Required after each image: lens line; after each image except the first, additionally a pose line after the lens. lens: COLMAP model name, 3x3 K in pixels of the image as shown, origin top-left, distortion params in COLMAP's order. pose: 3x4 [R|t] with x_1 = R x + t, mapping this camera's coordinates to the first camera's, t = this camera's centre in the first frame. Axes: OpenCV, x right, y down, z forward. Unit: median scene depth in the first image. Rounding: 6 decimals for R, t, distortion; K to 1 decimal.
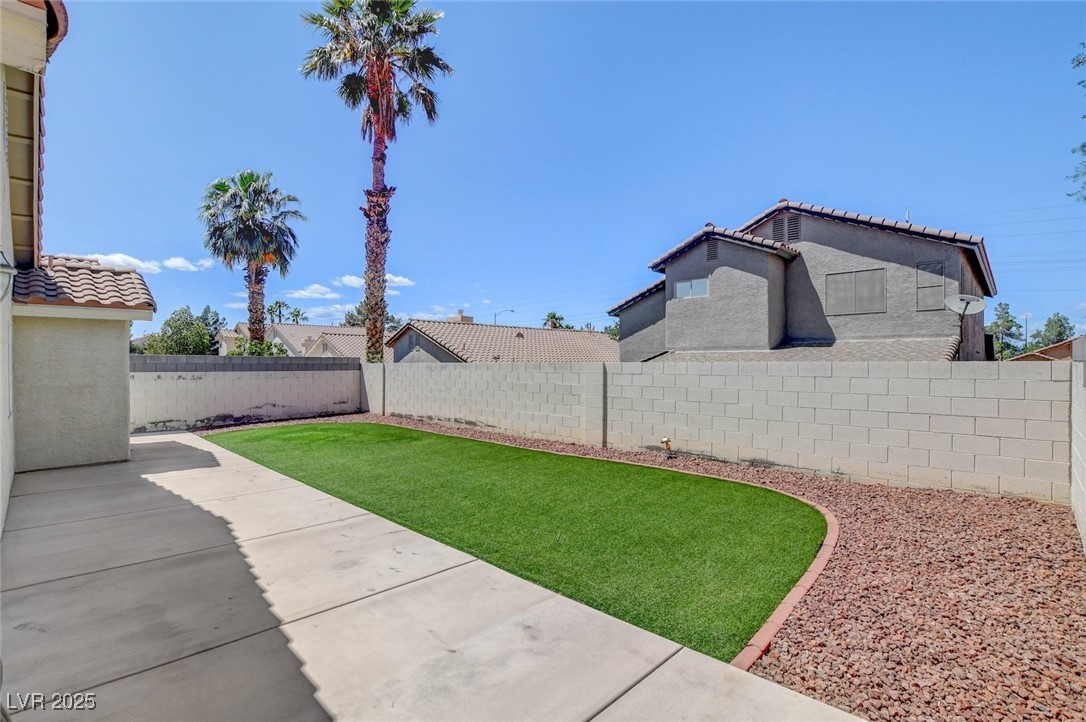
lens RADIAL K [[501.7, 0, 542.6], [0, 501.7, 361.3], [0, 0, 1]] dist [-0.028373, 0.000827]
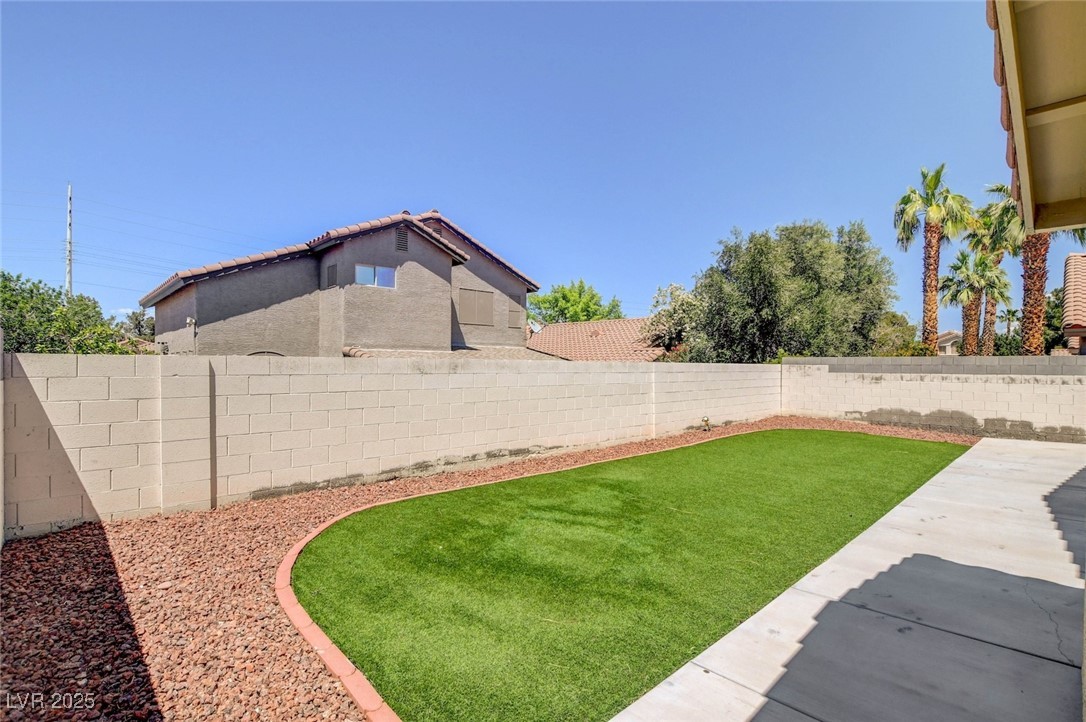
lens RADIAL K [[524.5, 0, 544.7], [0, 524.5, 362.6], [0, 0, 1]] dist [-0.028723, 0.001430]
pose [[0.047255, 0.009205, 0.998840, -0.679063], [-0.008366, 0.999926, -0.008819, 0.010131], [-0.998848, -0.007939, 0.047329, 0.770503]]
